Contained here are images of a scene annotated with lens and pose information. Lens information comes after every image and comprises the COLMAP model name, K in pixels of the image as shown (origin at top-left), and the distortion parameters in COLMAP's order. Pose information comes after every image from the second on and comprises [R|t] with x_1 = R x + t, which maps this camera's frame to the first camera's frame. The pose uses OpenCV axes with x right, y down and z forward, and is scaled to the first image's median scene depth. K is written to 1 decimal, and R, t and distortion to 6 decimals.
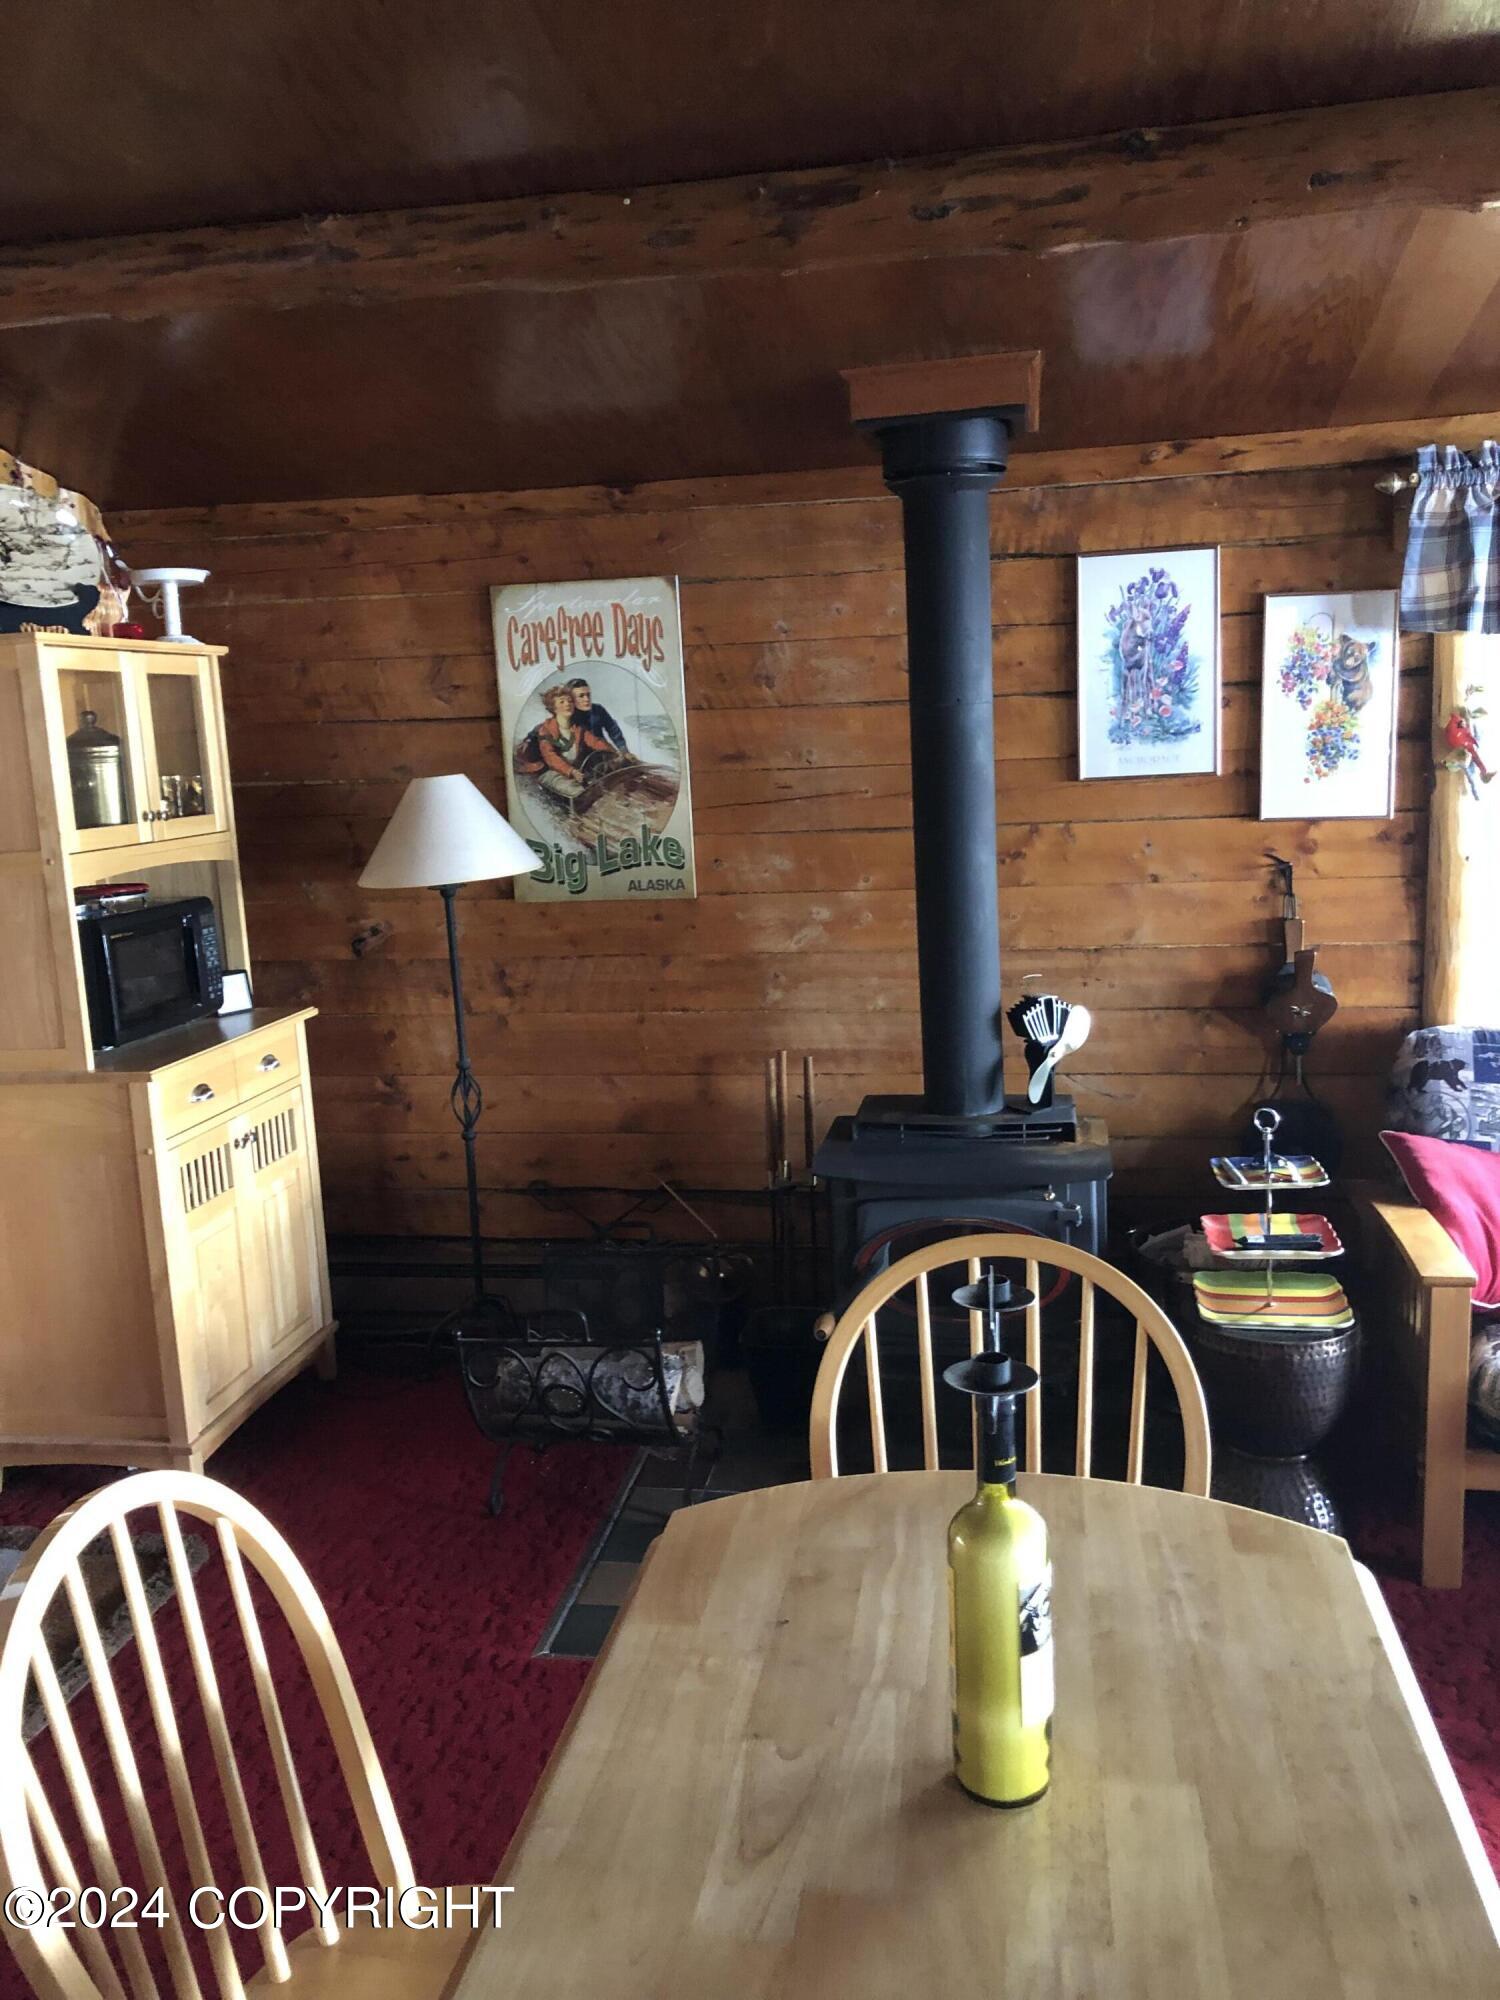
lens RADIAL K [[1622.6, 0, 743.6], [0, 1622.6, 997.5], [0, 0, 1]] dist [-0.004028, 0.000100]
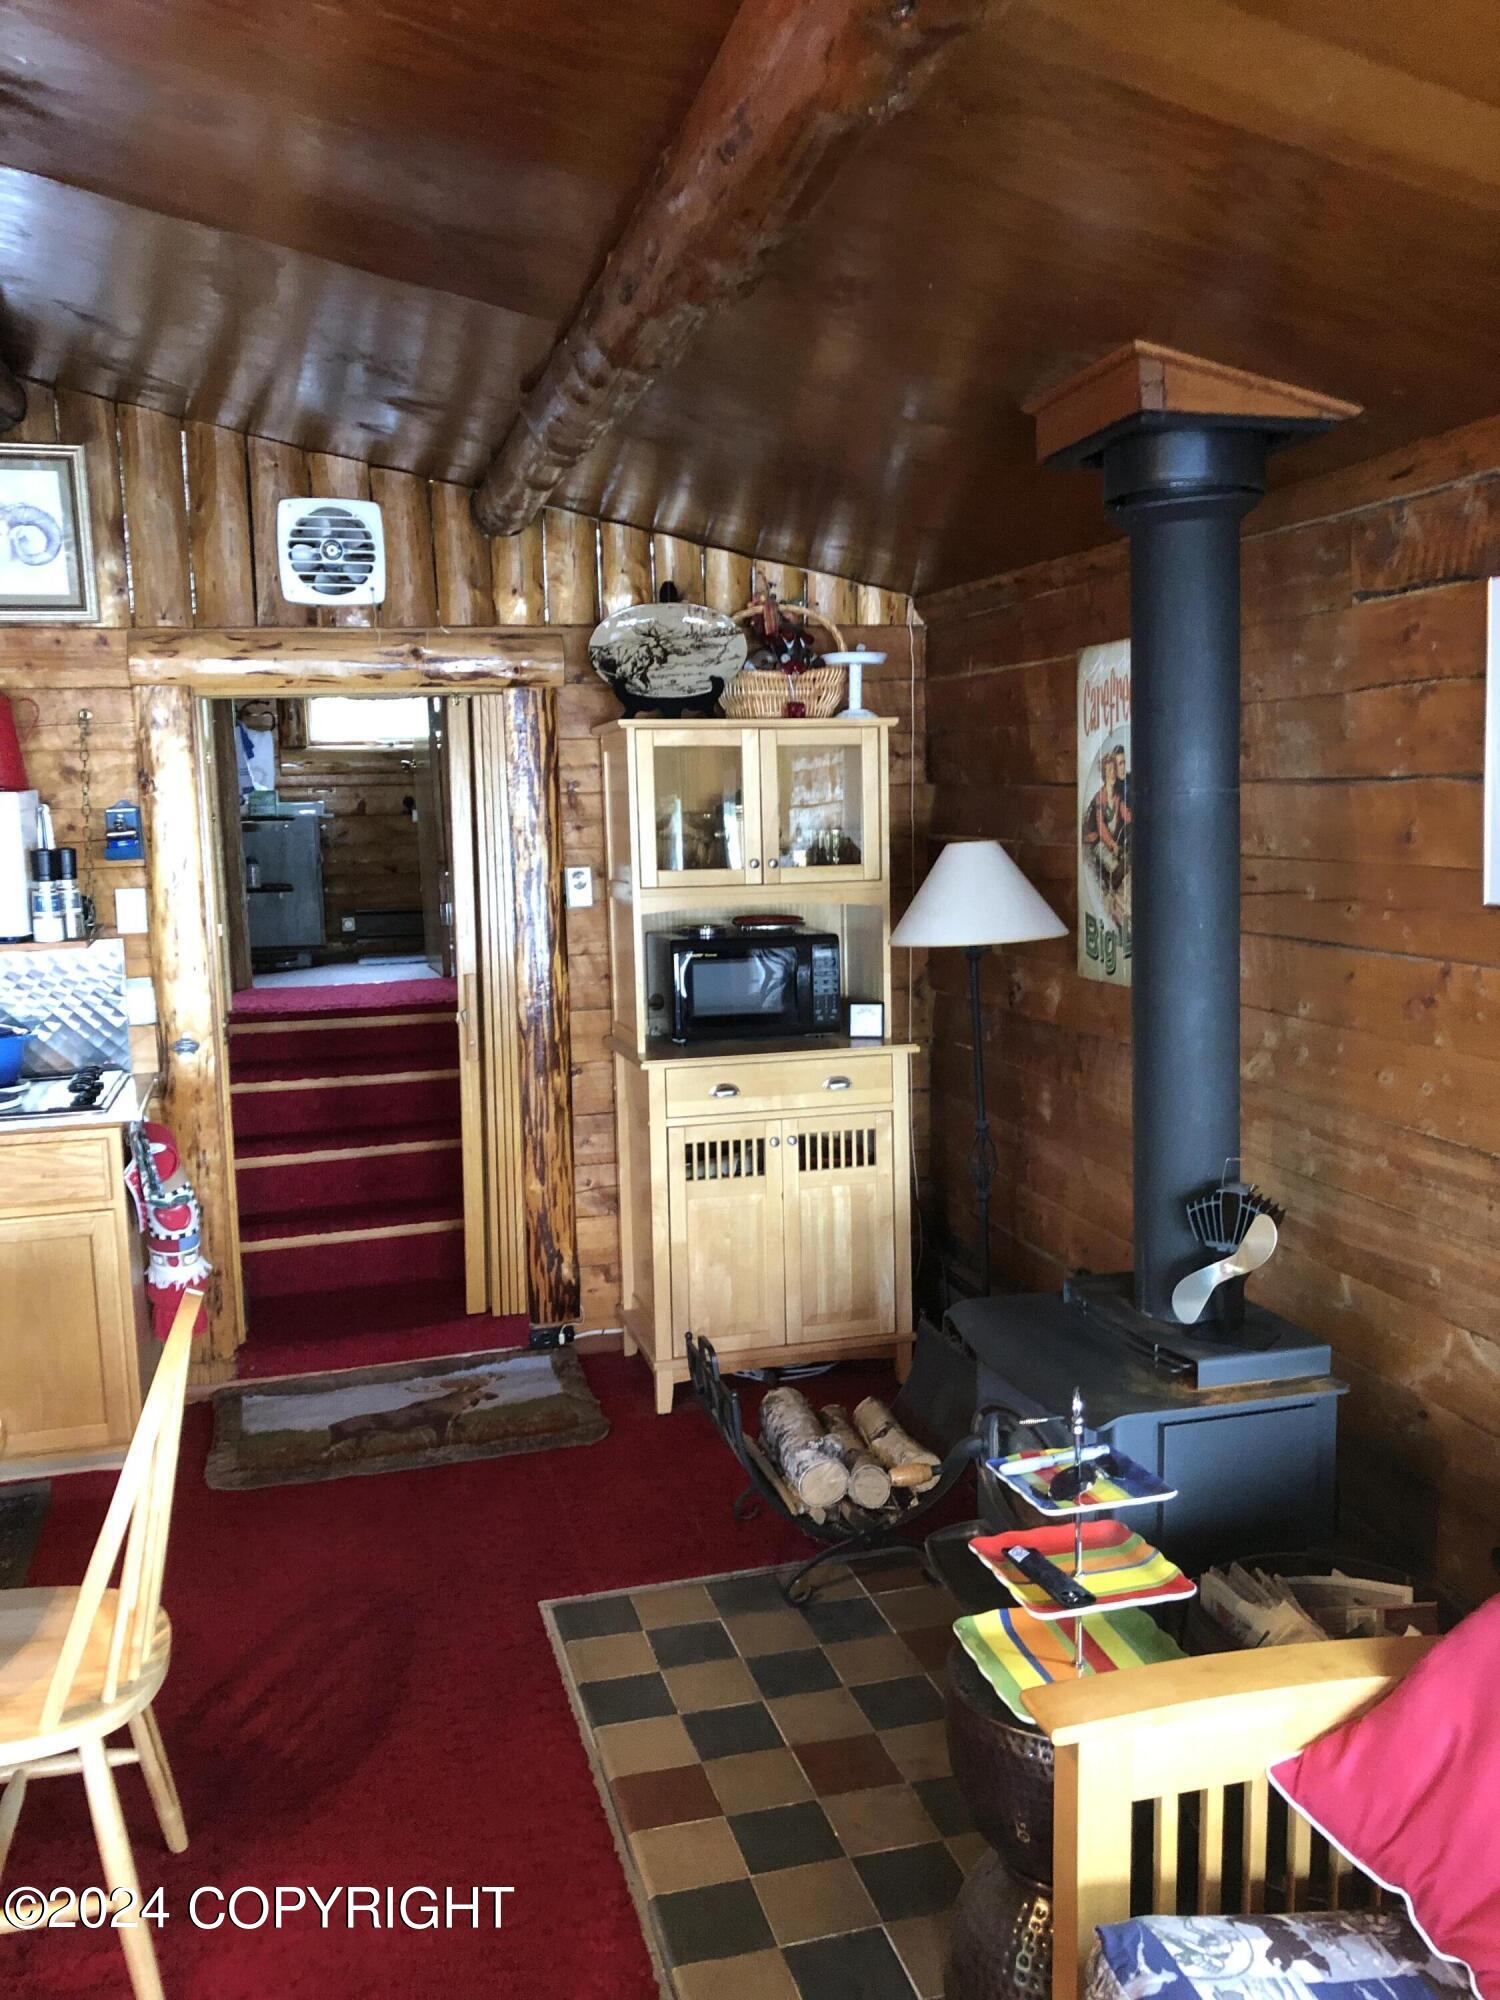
lens RADIAL K [[1622.6, 0, 757.3], [0, 1622.6, 1004.3], [0, 0, 1]] dist [-0.004028, 0.000100]
pose [[0.428123, 0.149219, -0.891316, 0.668318], [-0.145805, 0.984758, 0.094829, -0.110569], [0.891881, 0.089360, 0.443354, 0.424898]]
